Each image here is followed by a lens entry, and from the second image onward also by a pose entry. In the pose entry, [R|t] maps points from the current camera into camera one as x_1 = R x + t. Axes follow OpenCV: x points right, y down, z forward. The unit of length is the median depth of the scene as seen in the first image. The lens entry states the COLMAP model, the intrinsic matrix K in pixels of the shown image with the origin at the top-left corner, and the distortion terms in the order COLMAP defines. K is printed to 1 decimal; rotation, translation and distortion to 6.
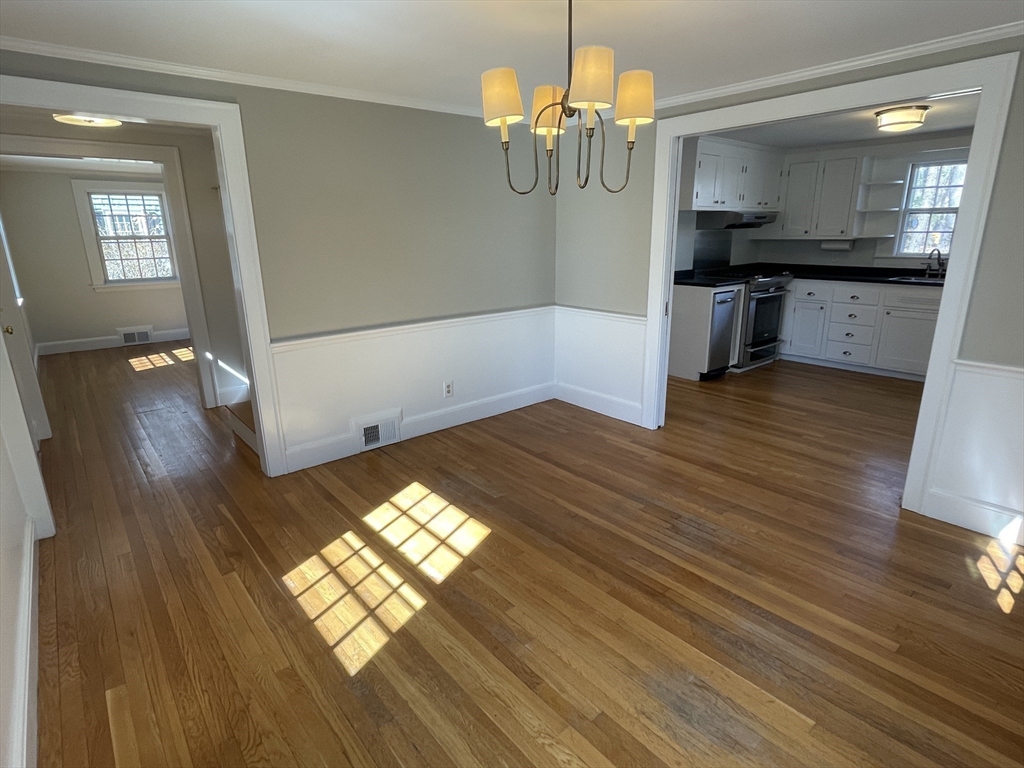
lens RADIAL K [[543.2, 0, 512.0], [0, 543.2, 384.0], [0, 0, 1]] dist [-0.006339, -0.001139]
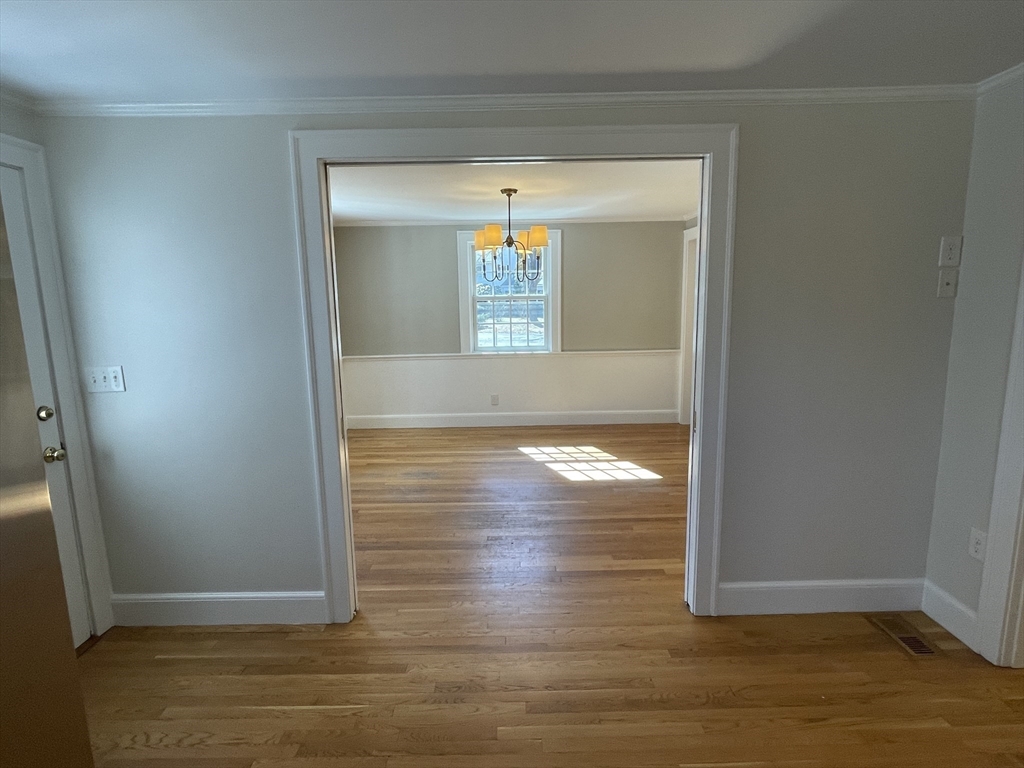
lens RADIAL K [[543.2, 0, 512.0], [0, 543.2, 384.0], [0, 0, 1]] dist [-0.006339, -0.001139]
pose [[-0.634023, 0.149095, -0.758805, 0.636286], [-0.182070, 0.924874, 0.333855, -0.252240], [0.751575, 0.349827, -0.559246, 0.837893]]
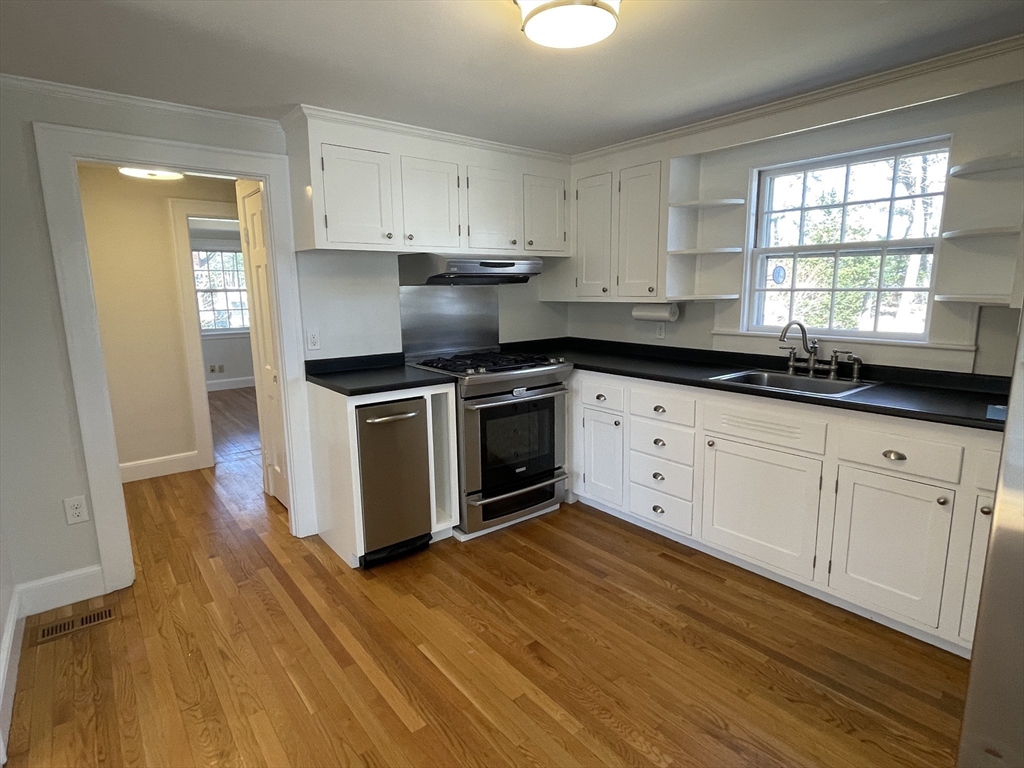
lens RADIAL K [[543.2, 0, 512.0], [0, 543.2, 384.0], [0, 0, 1]] dist [-0.006339, -0.001139]
pose [[0.999761, 0.005511, -0.021164, 0.494997], [-0.007635, 0.994795, -0.101608, -0.128031], [0.020494, 0.101745, 0.994599, 0.457316]]
